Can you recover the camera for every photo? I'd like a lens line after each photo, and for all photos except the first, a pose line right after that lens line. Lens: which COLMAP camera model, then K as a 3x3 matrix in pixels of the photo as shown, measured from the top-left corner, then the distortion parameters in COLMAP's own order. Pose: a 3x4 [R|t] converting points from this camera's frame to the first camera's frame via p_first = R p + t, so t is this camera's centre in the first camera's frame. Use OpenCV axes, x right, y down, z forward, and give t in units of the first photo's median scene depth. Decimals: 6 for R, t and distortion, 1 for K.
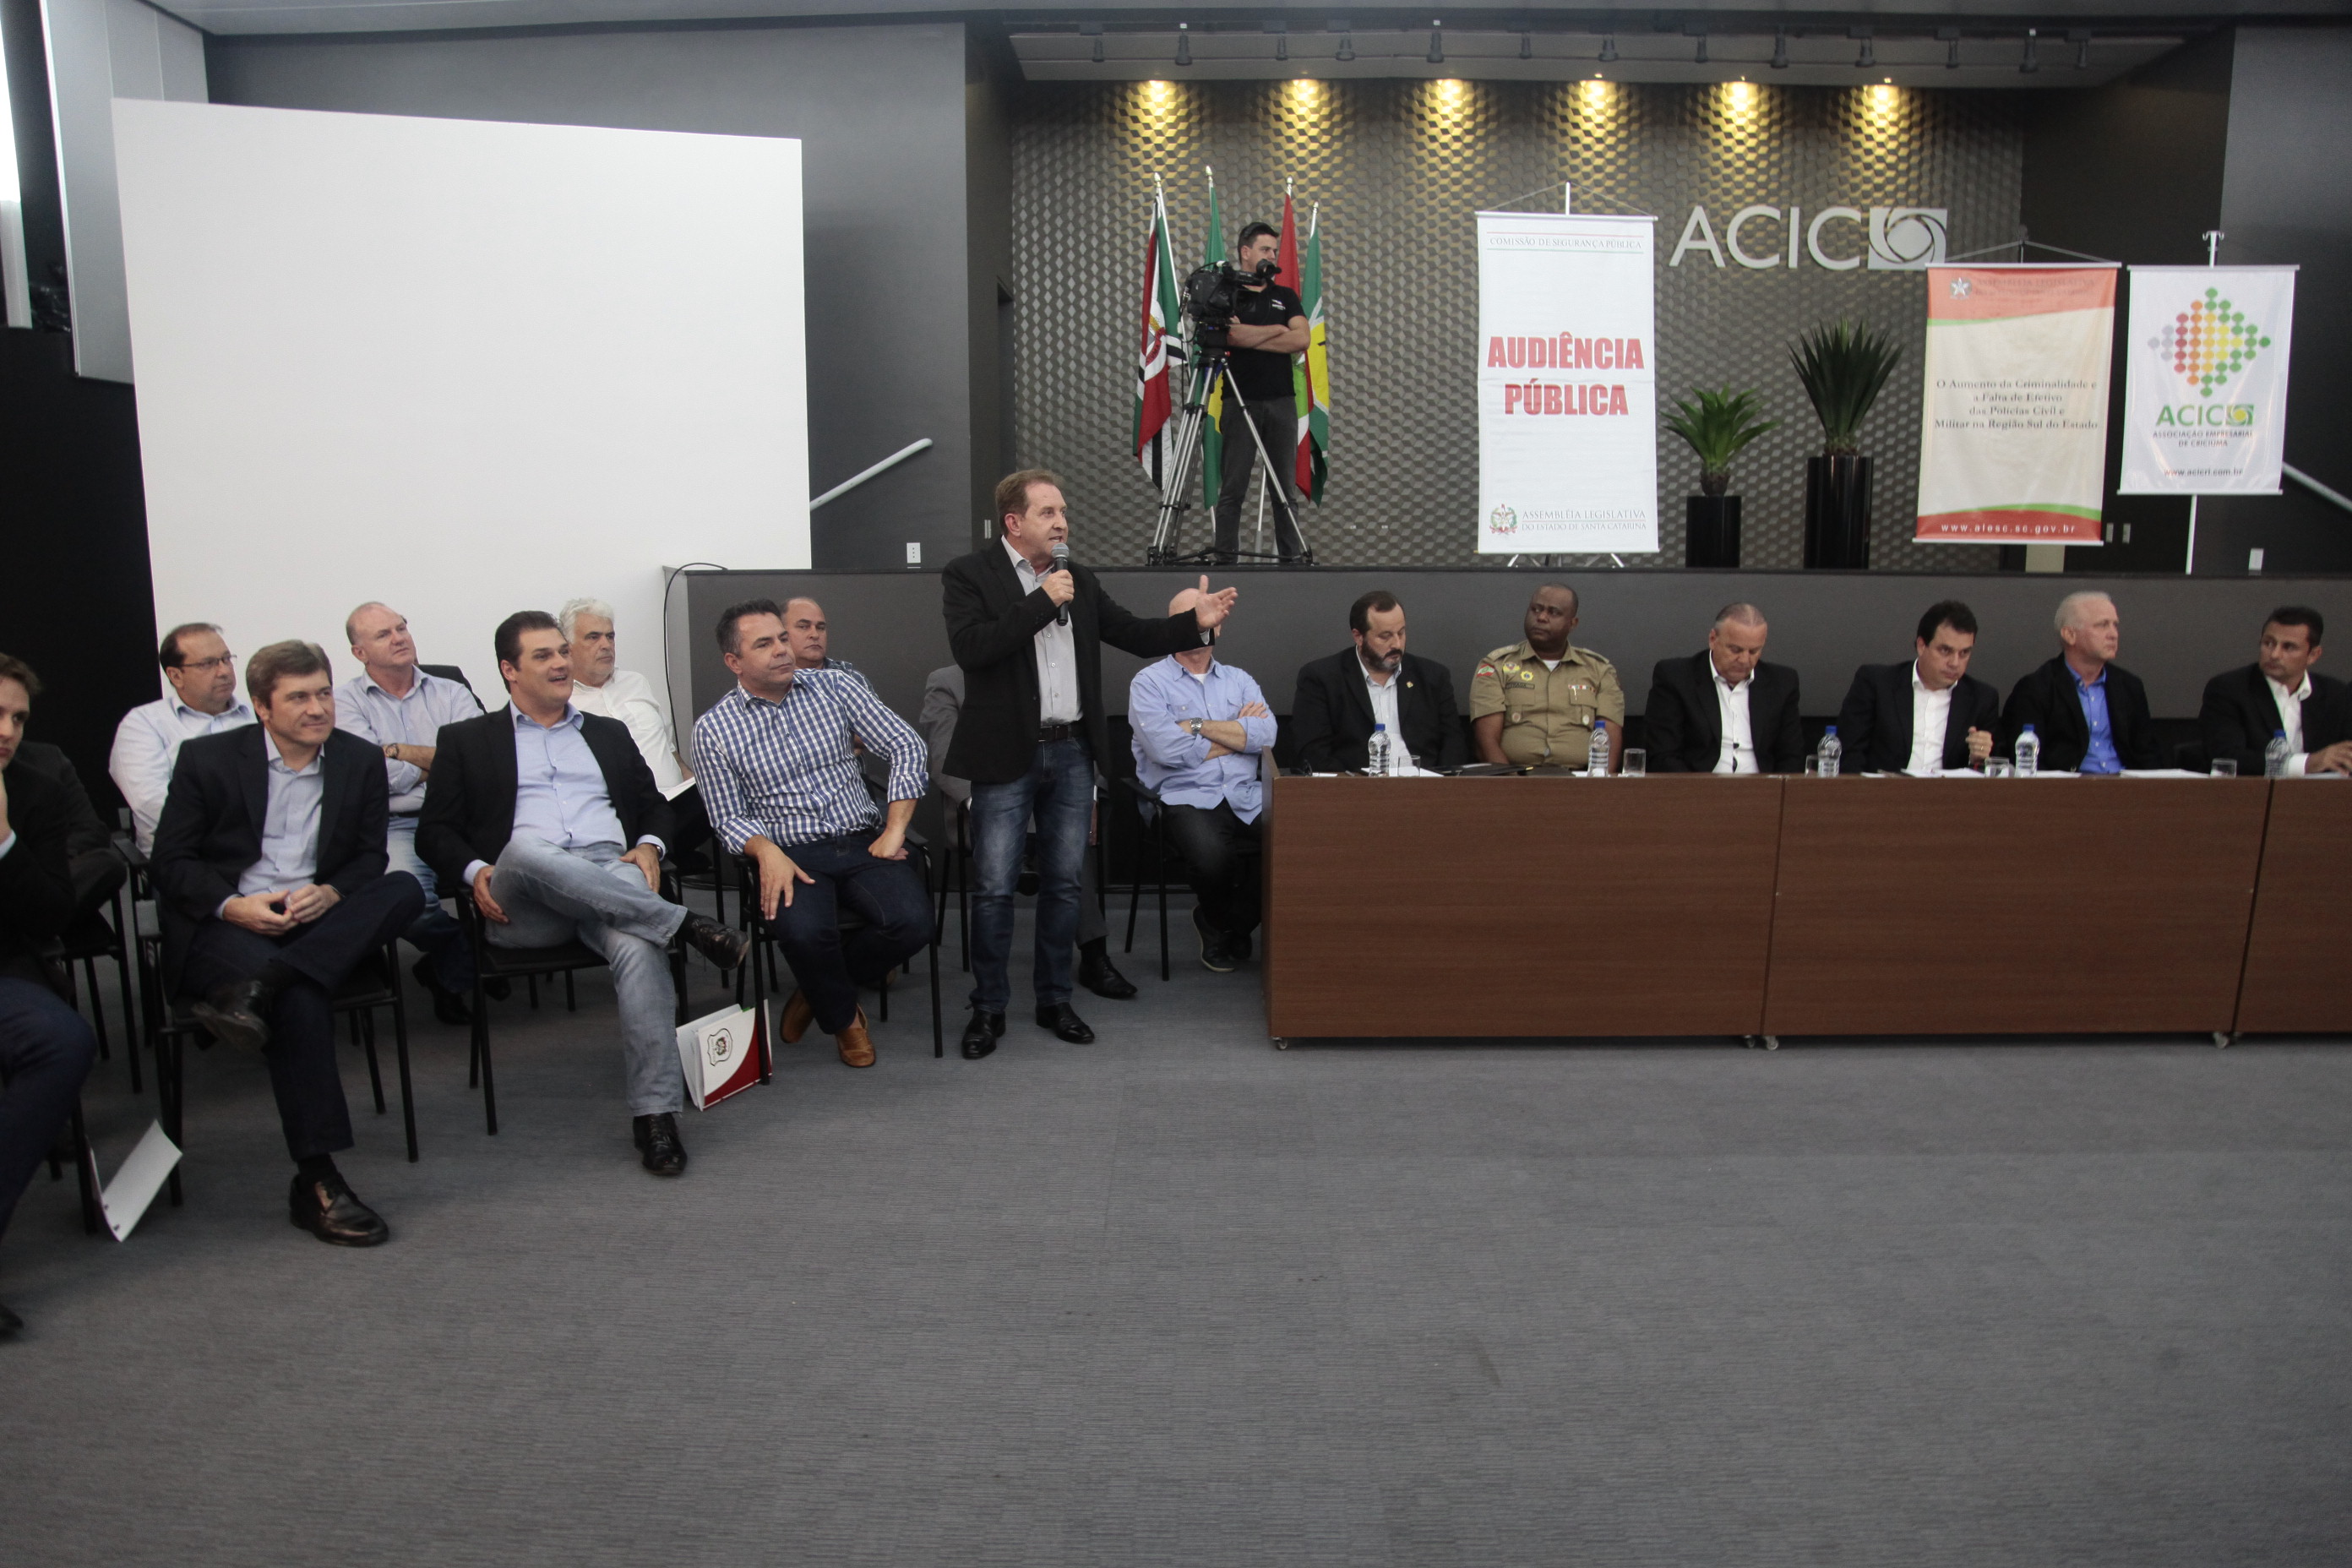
lens RADIAL K [[1627.0, 0, 1168.3], [0, 1627.0, 810.0], [0, 0, 1]] dist [-0.128784, 0.076438]
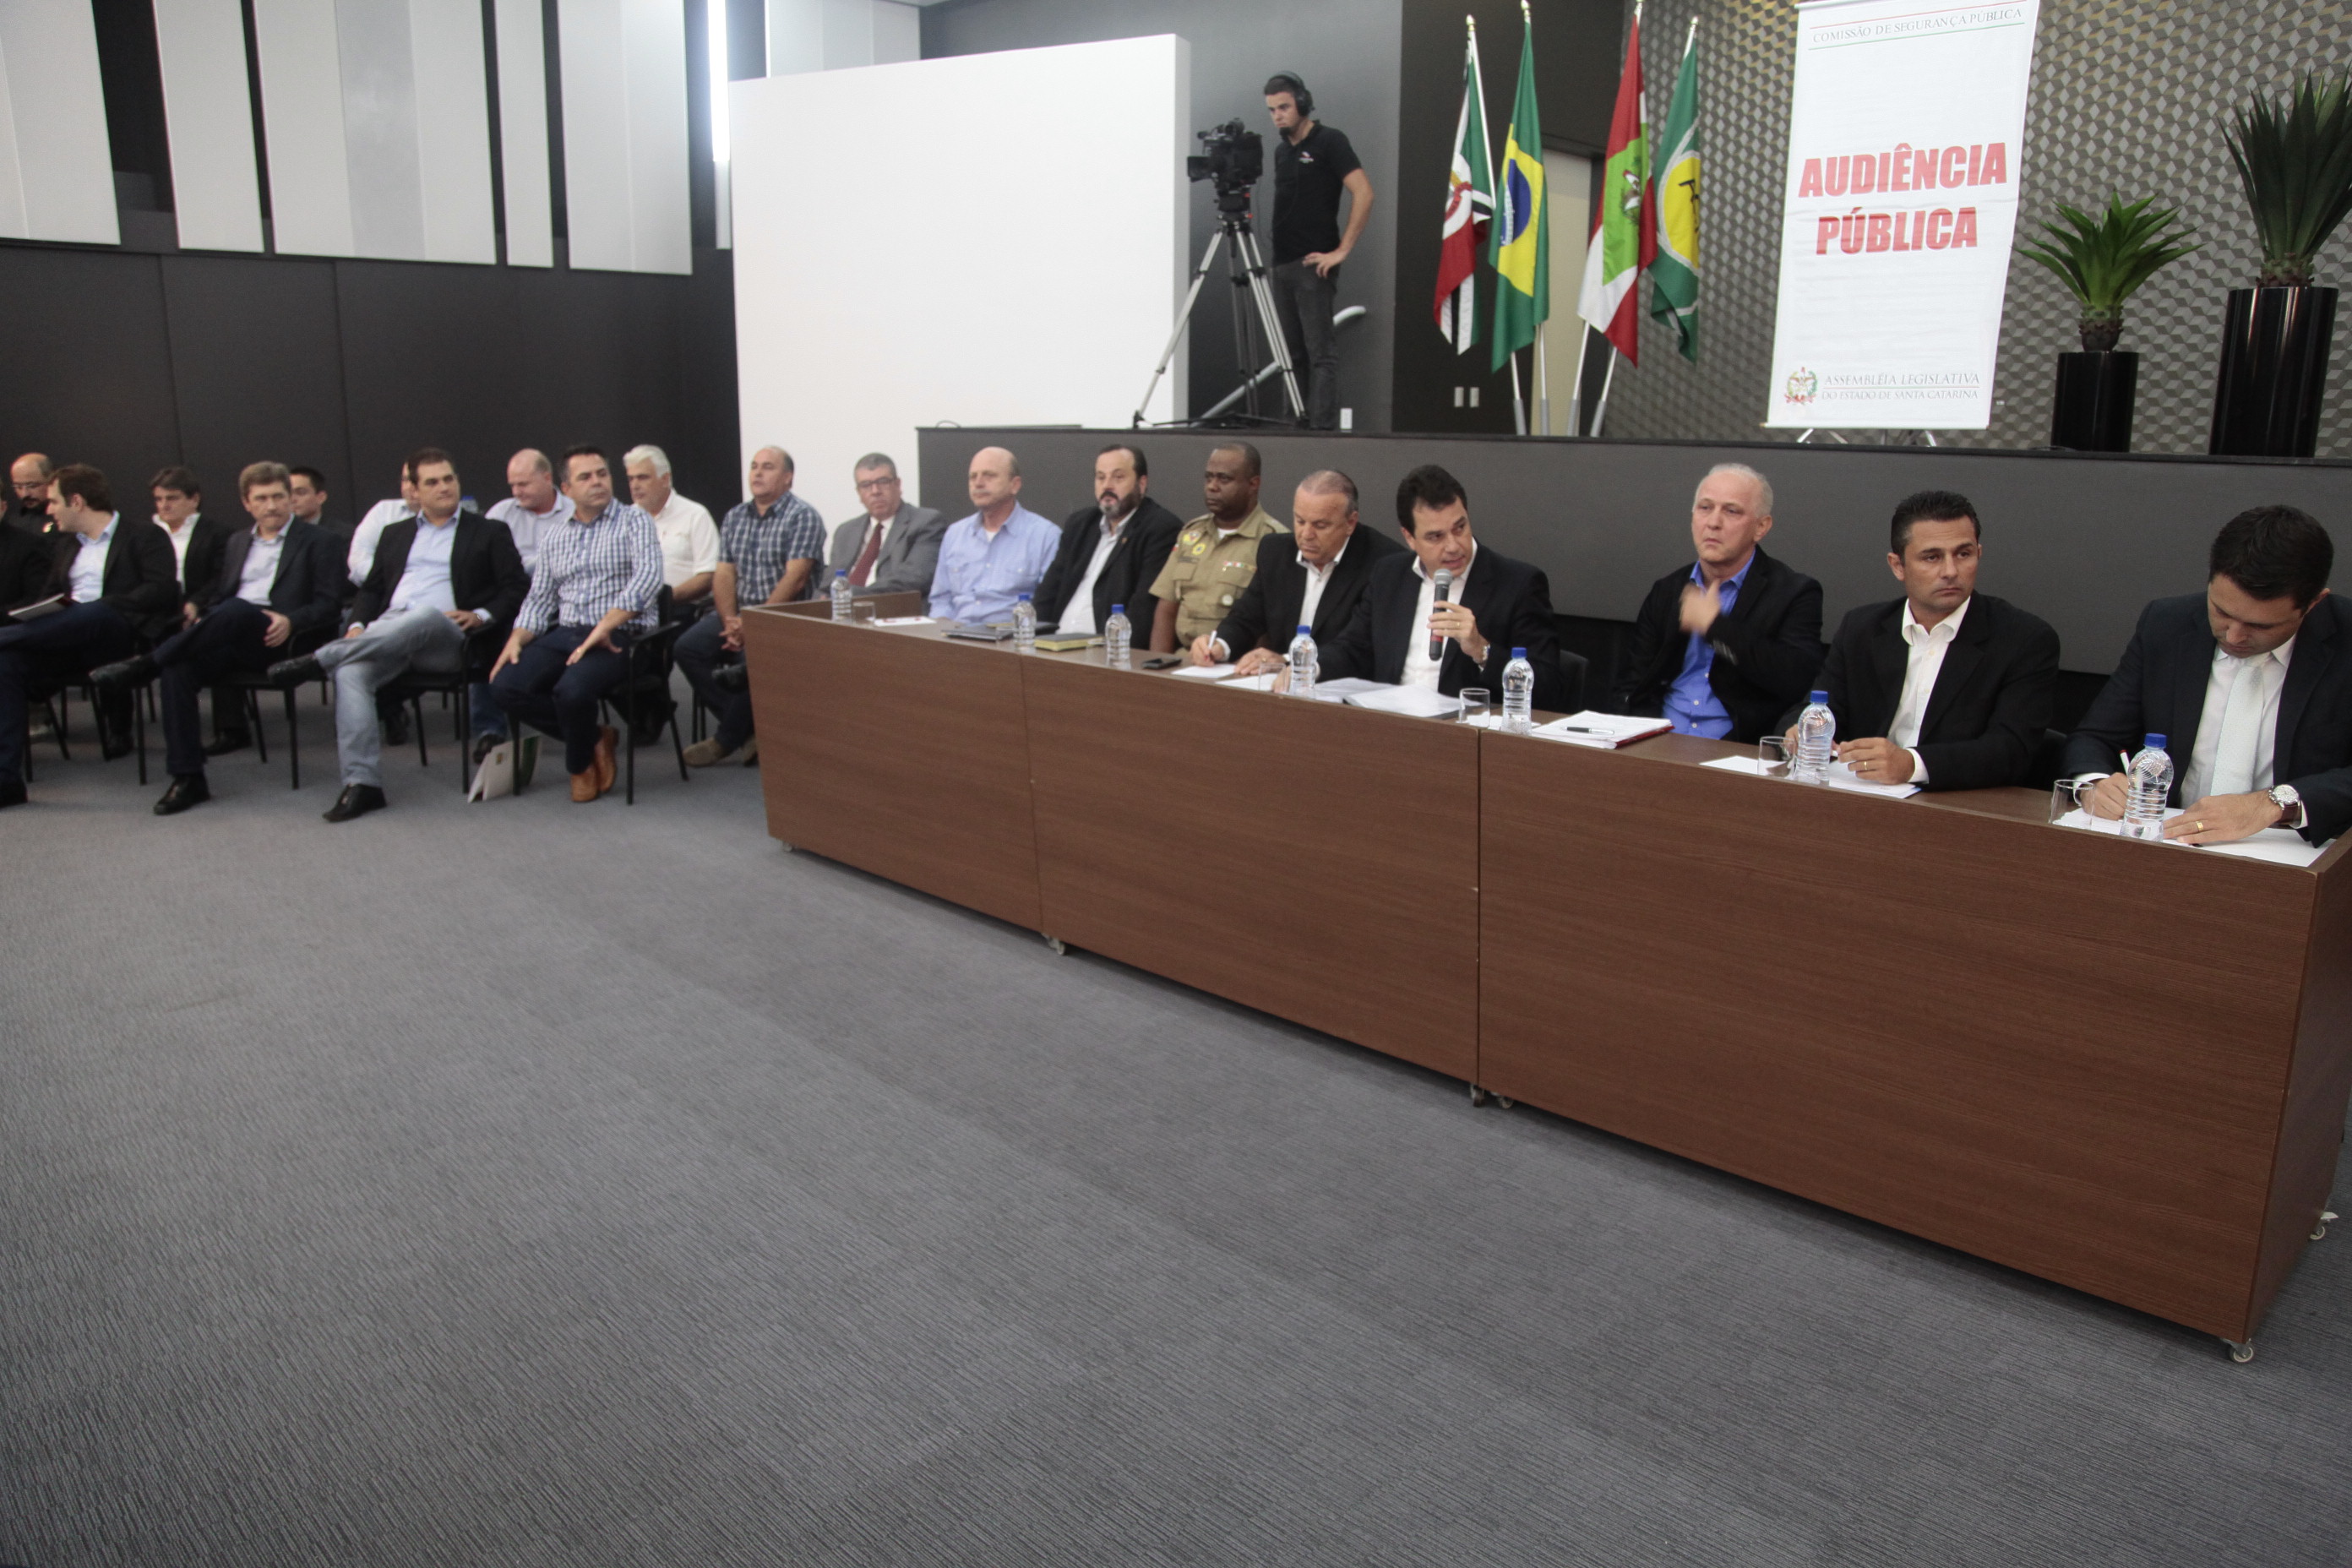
lens RADIAL K [[1626.9, 0, 1177.3], [0, 1626.9, 785.5], [0, 0, 1]] dist [-0.118397, 0.070376]
pose [[0.720768, 0.159957, -0.674468, 0.558336], [-0.119098, 0.987118, 0.106831, -0.028913], [0.682868, 0.003328, 0.730534, 0.196930]]
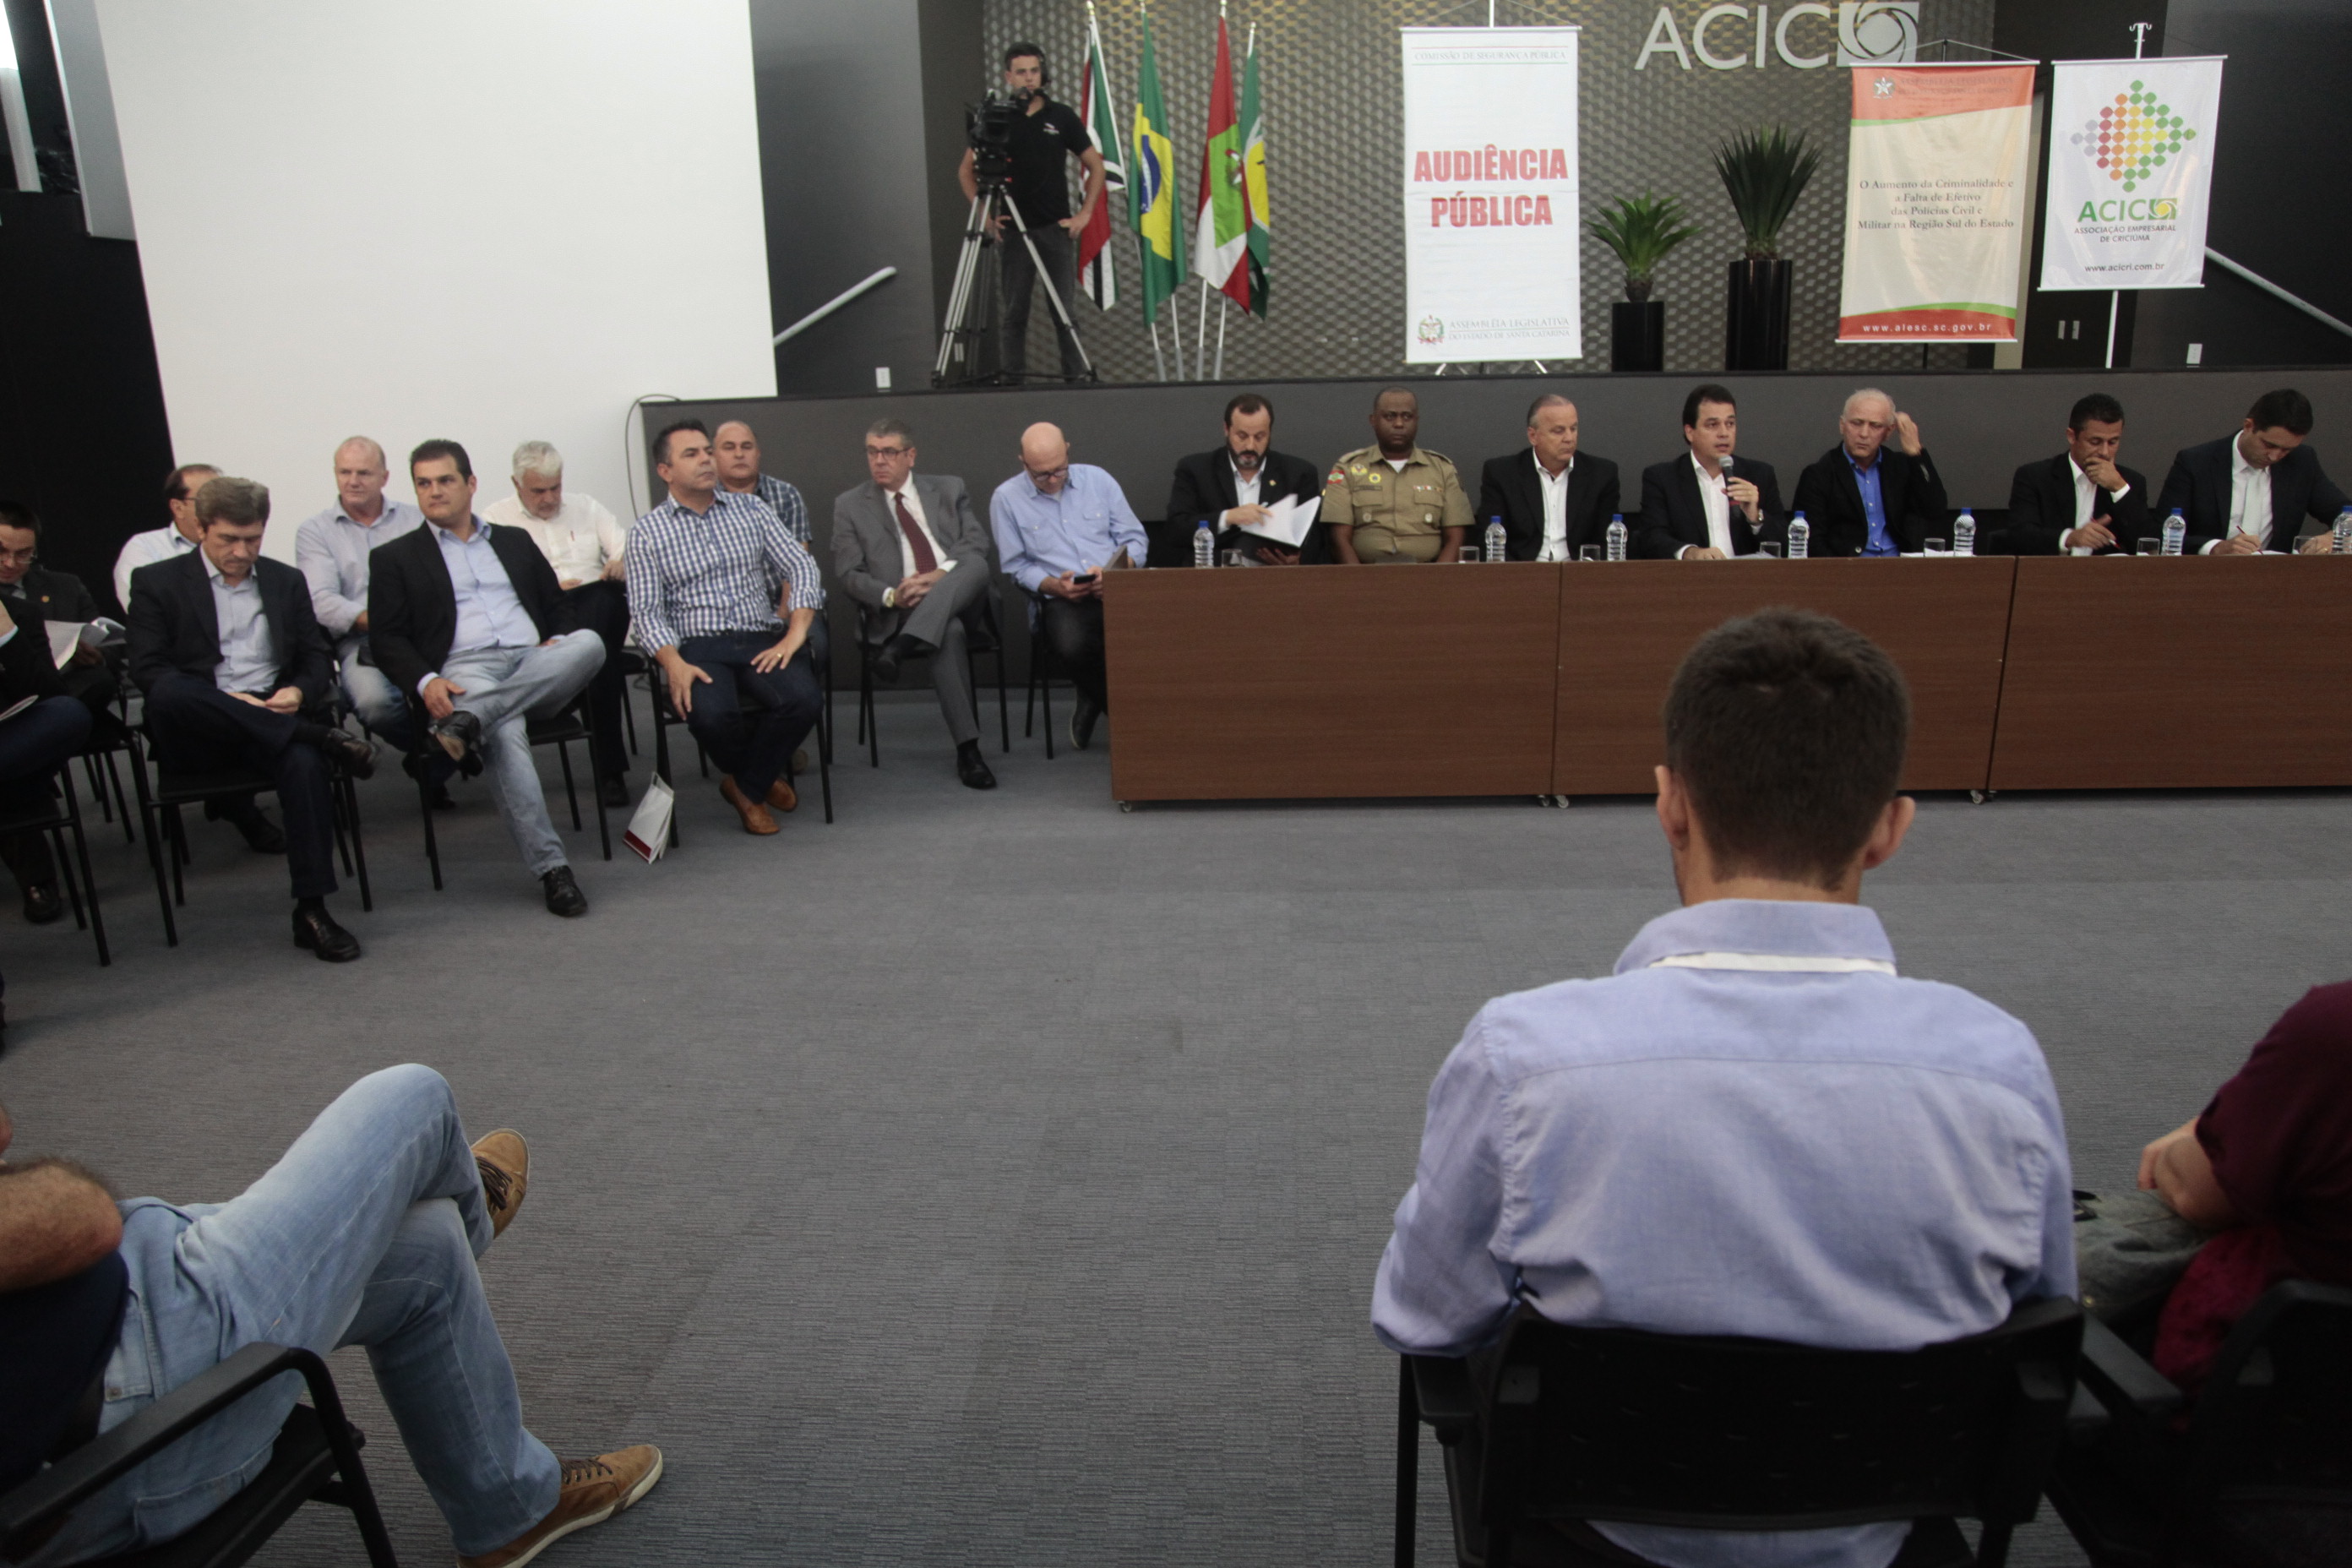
lens RADIAL K [[1631.9, 0, 1175.4], [0, 1631.9, 794.5], [0, 0, 1]] dist [-0.122439, 0.070726]
pose [[0.998976, -0.014212, -0.042955, 0.083489], [0.018416, 0.994904, 0.099133, 0.012336], [0.041327, -0.099823, 0.994147, -0.073583]]
